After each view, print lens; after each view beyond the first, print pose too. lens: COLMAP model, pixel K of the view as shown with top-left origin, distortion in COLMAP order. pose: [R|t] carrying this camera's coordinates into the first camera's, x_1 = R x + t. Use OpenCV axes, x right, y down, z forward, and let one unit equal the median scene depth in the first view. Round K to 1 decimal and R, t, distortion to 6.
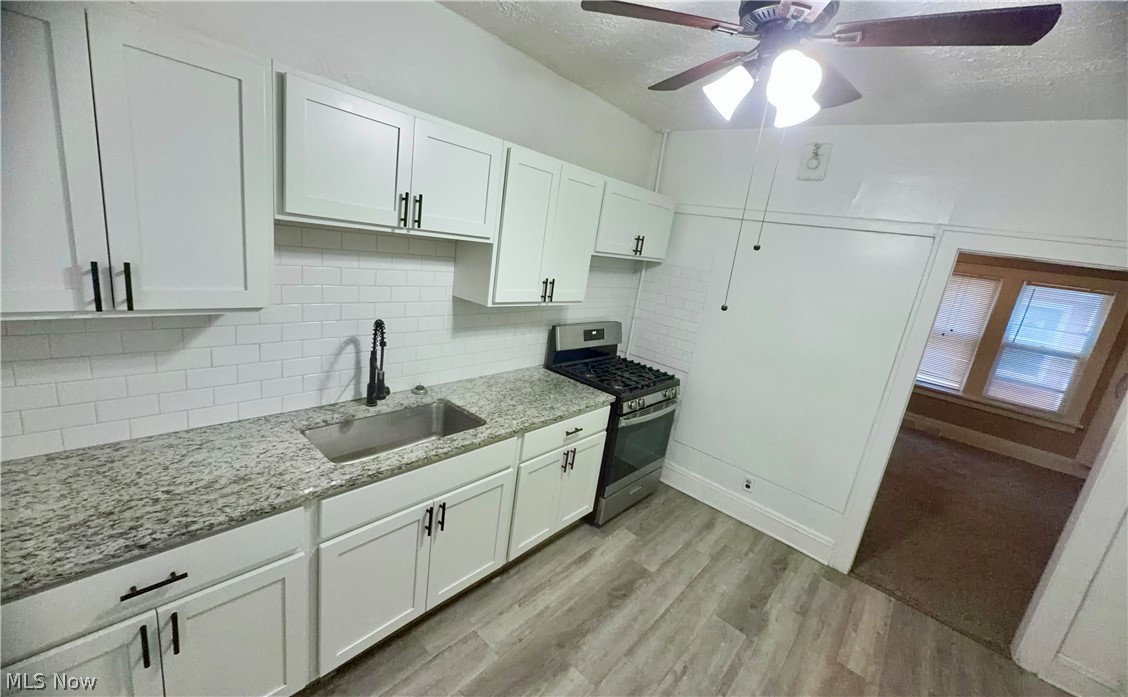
lens RADIAL K [[438.1, 0, 580.1], [0, 438.1, 346.7], [0, 0, 1]] dist [0.000692, -0.000096]
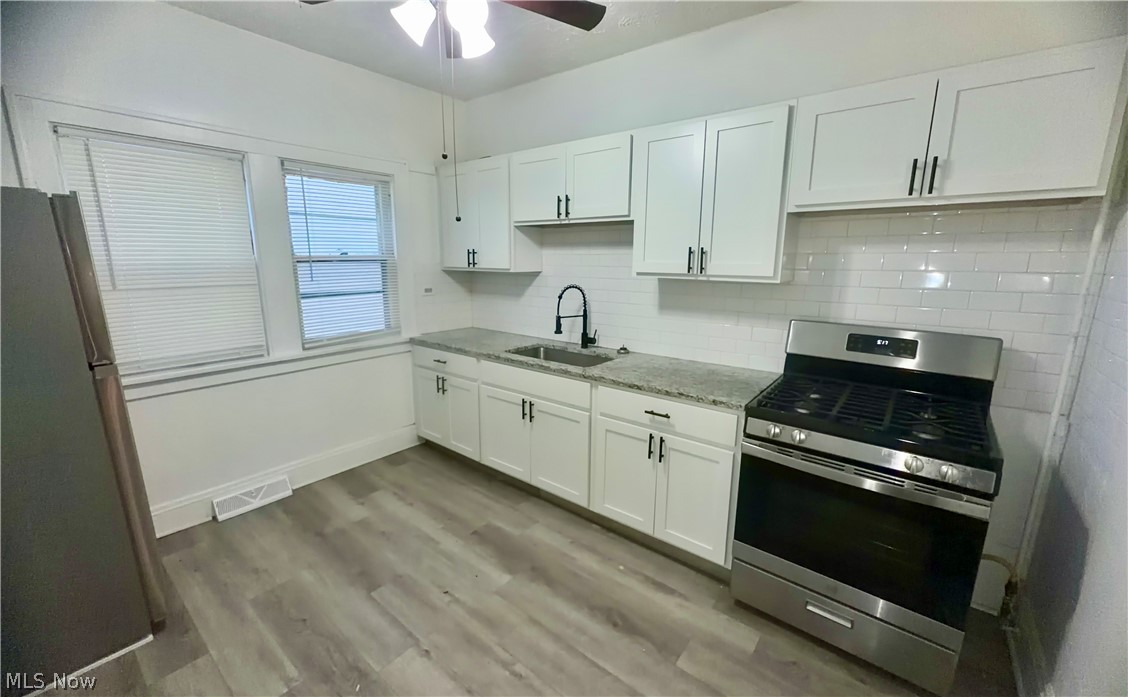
lens RADIAL K [[448.8, 0, 559.9], [0, 448.8, 342.4], [0, 0, 1]] dist [-0.000123, 0.000007]
pose [[0.029129, 0.048520, -0.998397, 0.996323], [-0.233794, 0.971447, 0.040389, 0.073657], [0.971850, 0.232243, 0.039641, 0.852349]]
